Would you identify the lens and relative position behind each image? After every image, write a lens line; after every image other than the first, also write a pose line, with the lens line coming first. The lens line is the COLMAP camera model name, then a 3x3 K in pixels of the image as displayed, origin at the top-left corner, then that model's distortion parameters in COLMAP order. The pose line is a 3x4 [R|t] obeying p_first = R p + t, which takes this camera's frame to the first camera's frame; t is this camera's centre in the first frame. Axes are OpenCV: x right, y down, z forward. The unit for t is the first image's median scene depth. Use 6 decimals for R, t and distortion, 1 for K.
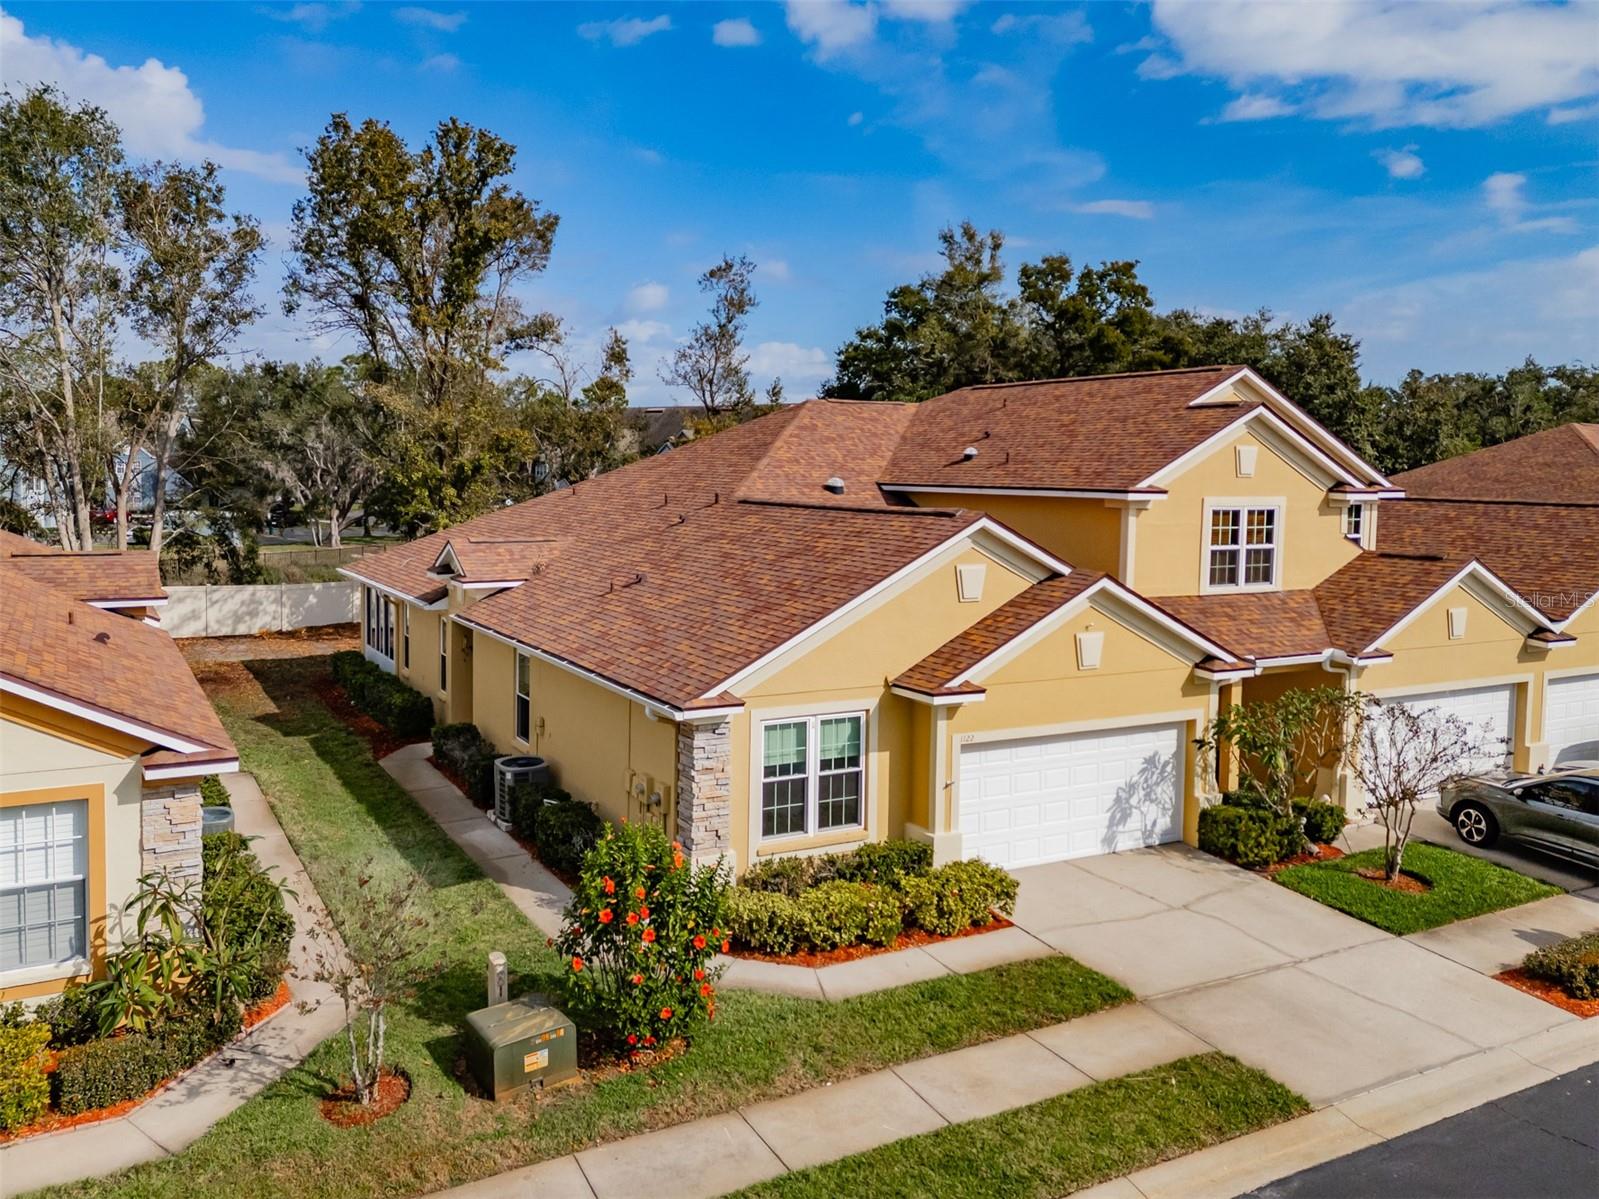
lens RADIAL K [[1115.3, 0, 695.0], [0, 1115.3, 595.3], [0, 0, 1]] dist [0.058622, -0.053178]
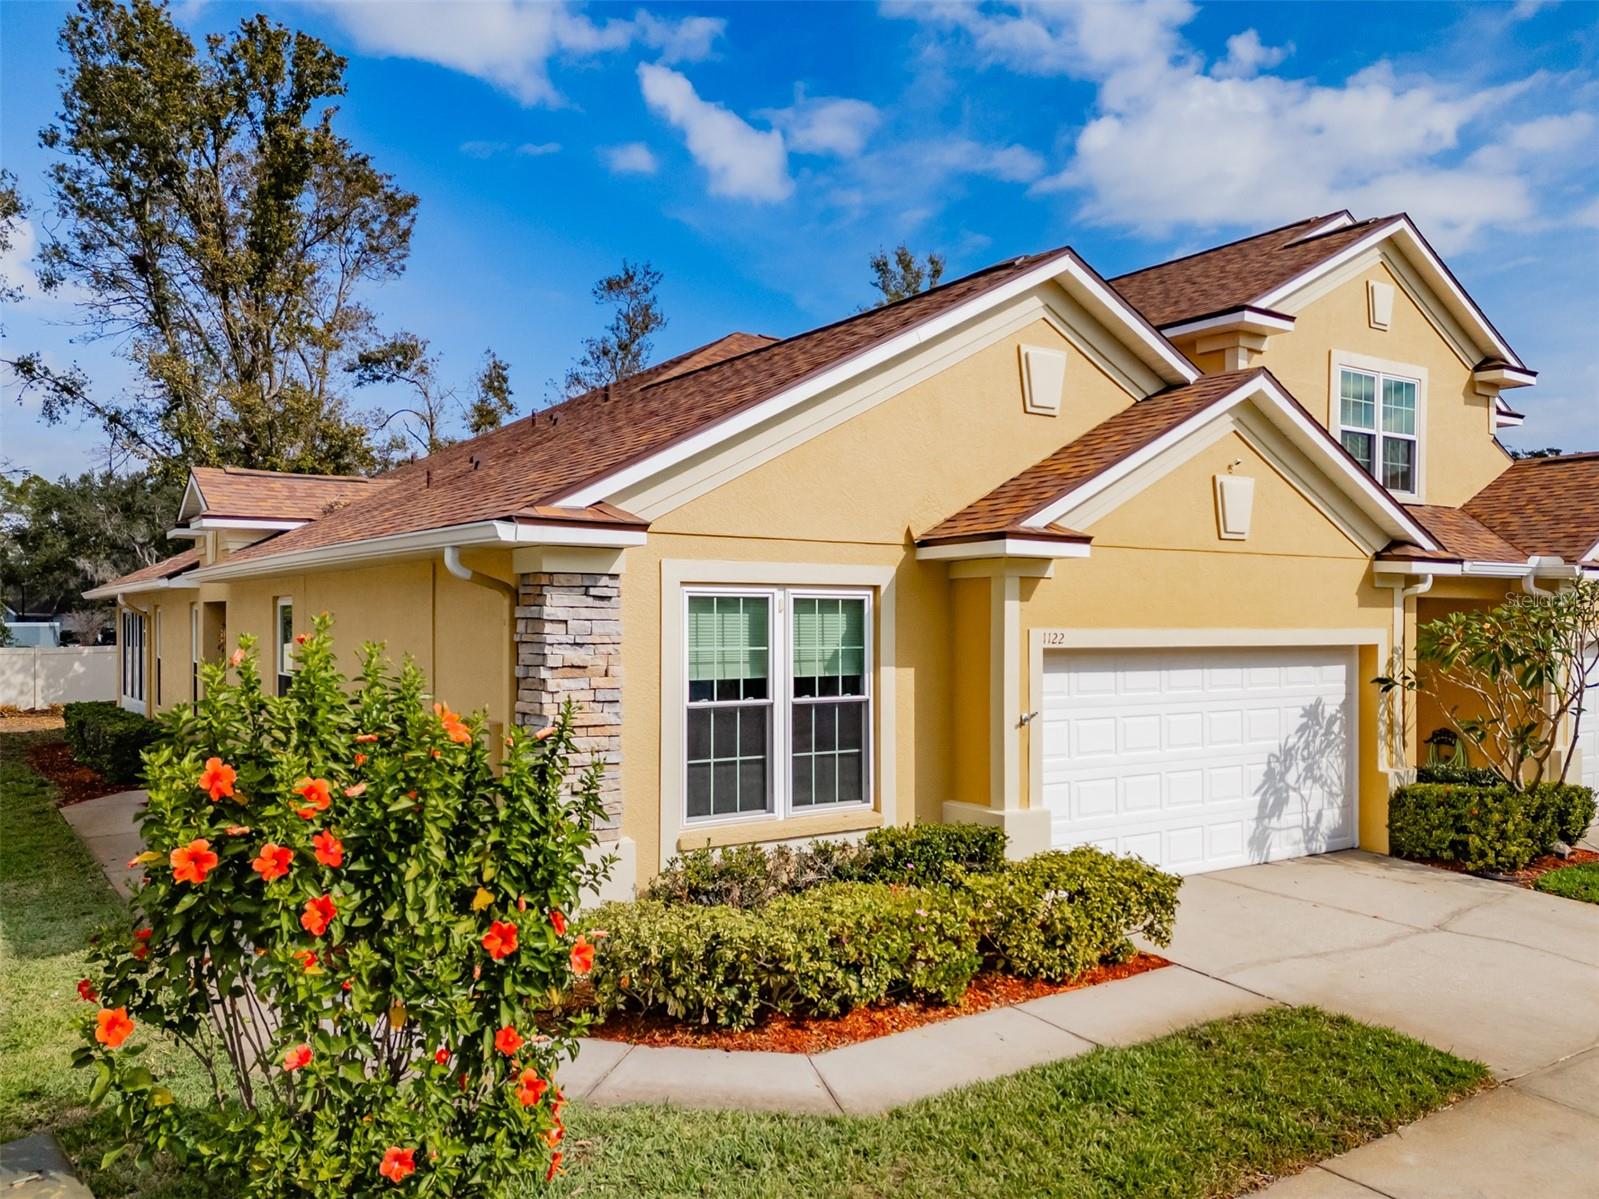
lens RADIAL K [[1169.8, 0, 753.7], [0, 1169.8, 670.2], [0, 0, 1]] dist [0.058758, -0.052397]
pose [[0.991736, -0.009957, 0.127905, 0.021563], [0.017429, 0.998197, -0.057429, 0.172379], [-0.127103, 0.059184, 0.990122, 0.440803]]
